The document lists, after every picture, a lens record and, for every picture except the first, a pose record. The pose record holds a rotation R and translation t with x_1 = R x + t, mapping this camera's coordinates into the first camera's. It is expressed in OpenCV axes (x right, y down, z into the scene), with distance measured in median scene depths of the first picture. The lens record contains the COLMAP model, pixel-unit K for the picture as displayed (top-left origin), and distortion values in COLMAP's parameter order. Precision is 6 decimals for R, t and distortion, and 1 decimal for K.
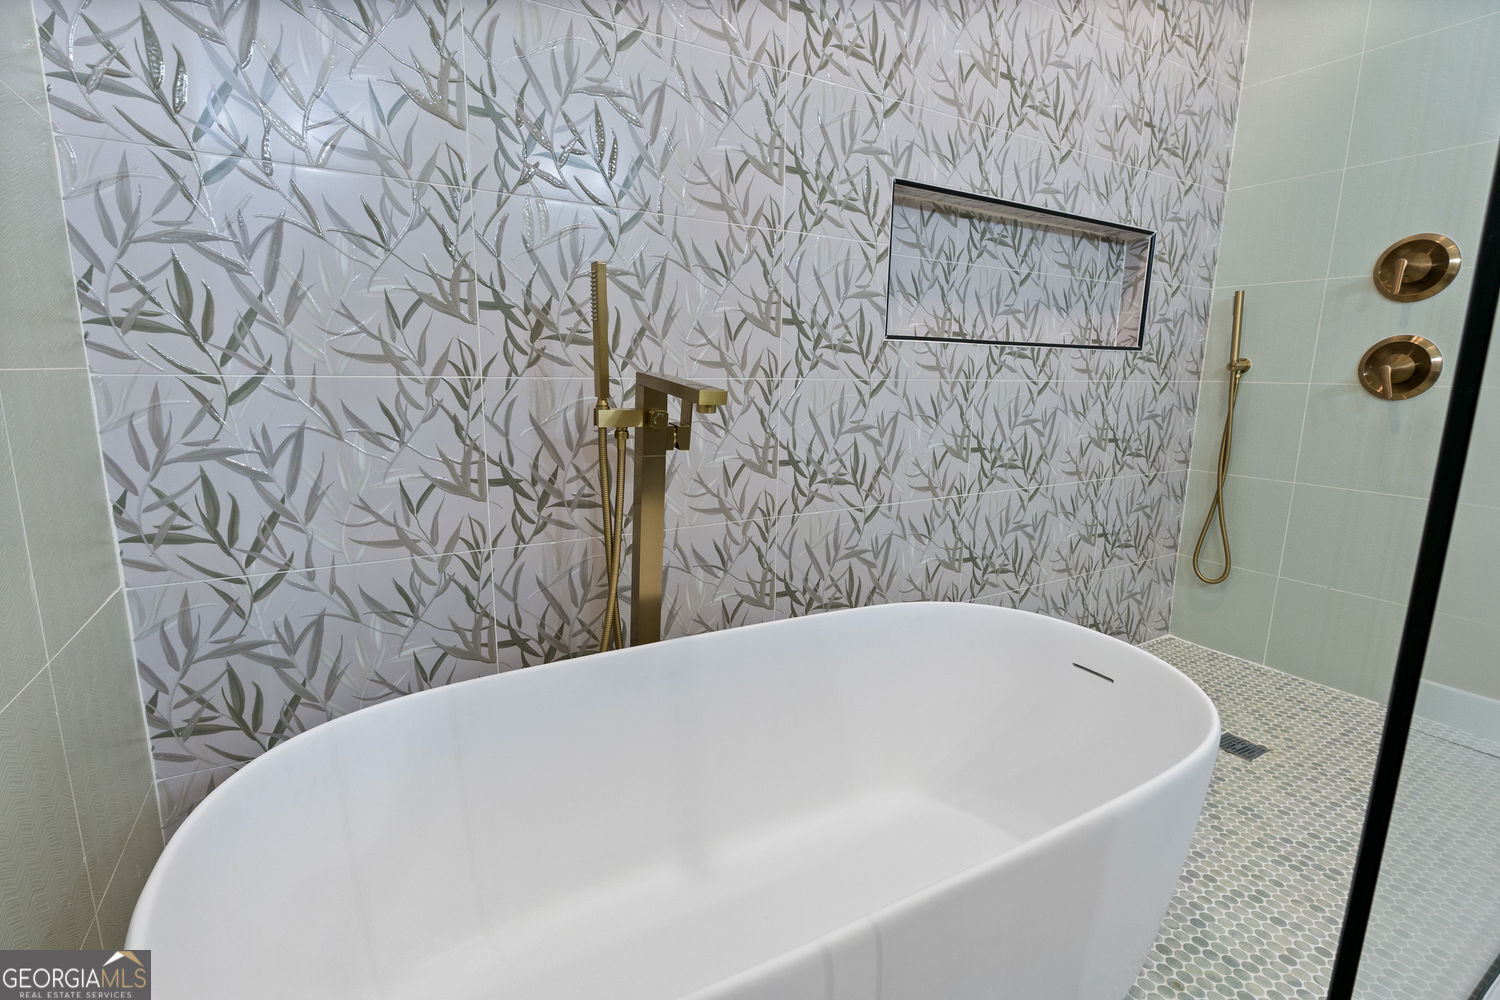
lens RADIAL K [[679.5, 0, 750.0], [0, 679.5, 500.0], [0, 0, 1]] dist [-0.010016, 0.000090]
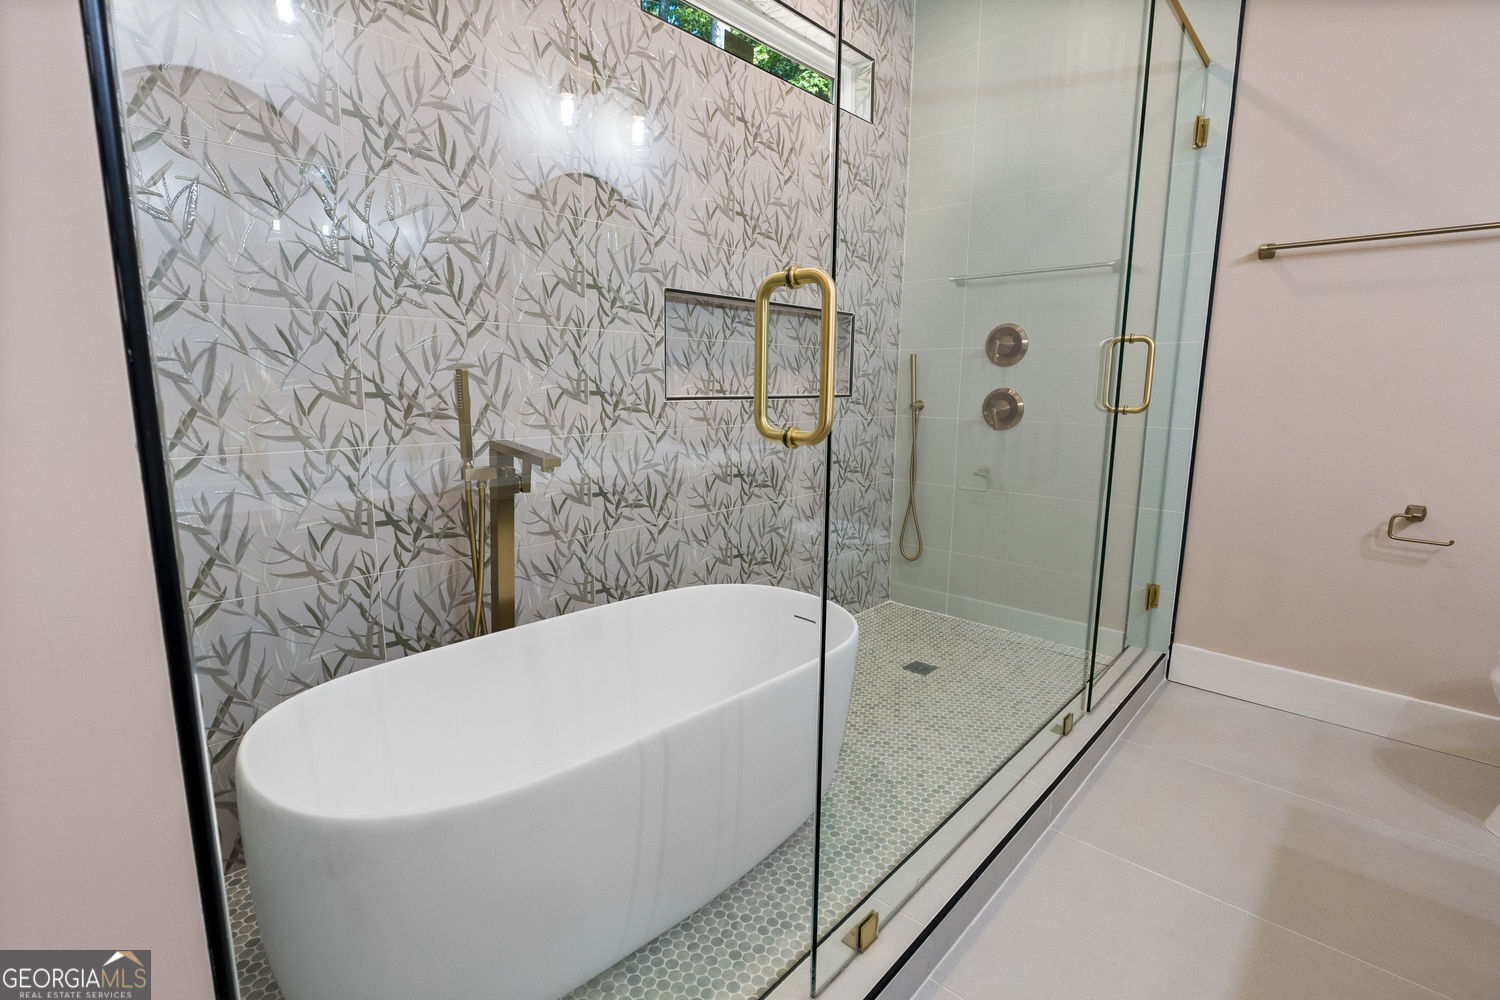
lens RADIAL K [[679.5, 0, 750.0], [0, 679.5, 500.0], [0, 0, 1]] dist [-0.010016, 0.000090]
pose [[0.958052, -0.054193, 0.281426, -0.041546], [0.058677, 0.998249, -0.007526, -0.016754], [-0.280525, 0.023724, 0.959554, -0.427811]]
